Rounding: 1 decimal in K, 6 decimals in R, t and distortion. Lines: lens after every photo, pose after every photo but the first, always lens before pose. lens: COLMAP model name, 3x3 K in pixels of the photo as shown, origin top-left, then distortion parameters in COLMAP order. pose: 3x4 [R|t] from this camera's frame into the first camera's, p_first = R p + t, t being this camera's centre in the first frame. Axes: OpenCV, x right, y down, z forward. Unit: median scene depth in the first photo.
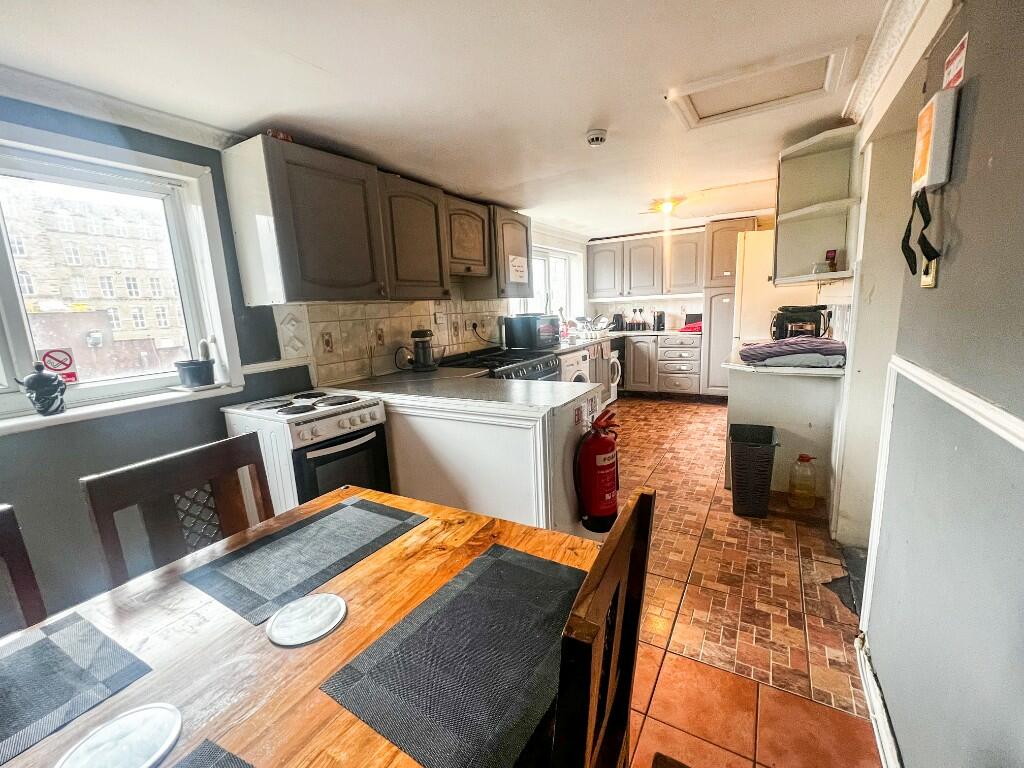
lens RADIAL K [[423.3, 0, 512.0], [0, 423.3, 384.0], [0, 0, 1]] dist [0.000312, 0.000047]
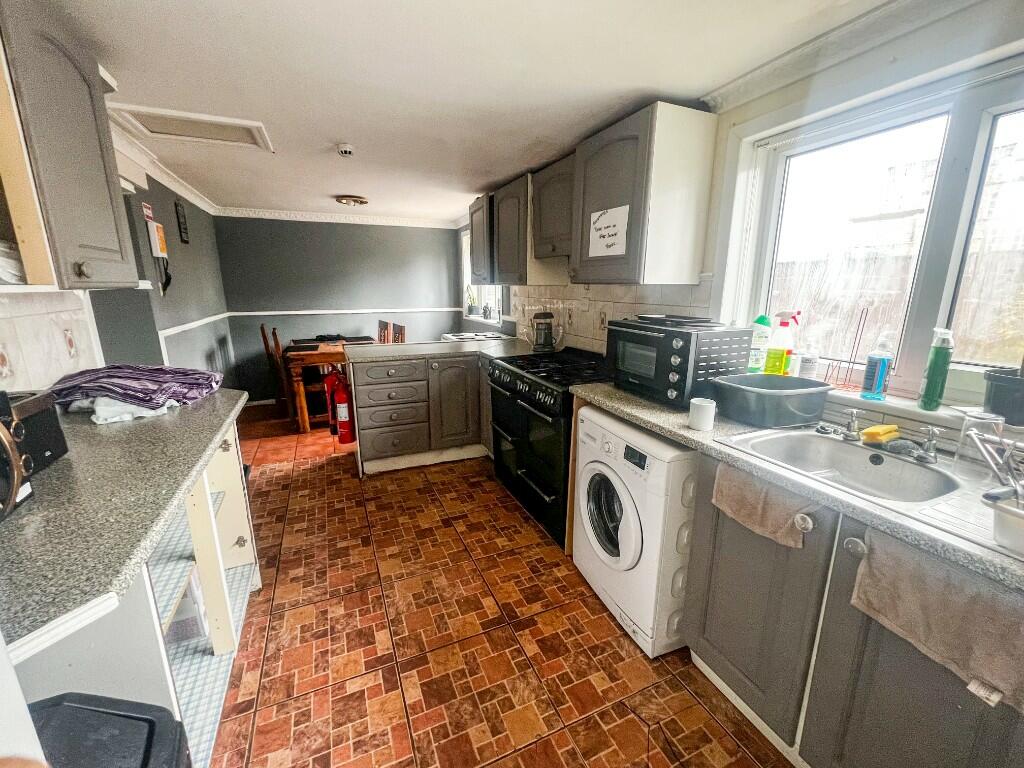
lens RADIAL K [[423.3, 0, 512.0], [0, 423.3, 384.0], [0, 0, 1]] dist [0.000312, 0.000047]
pose [[-0.572986, 0.227754, -0.787283, 0.608448], [-0.121723, 0.926308, 0.356563, -0.282999], [0.810475, 0.300136, -0.503039, 1.302948]]
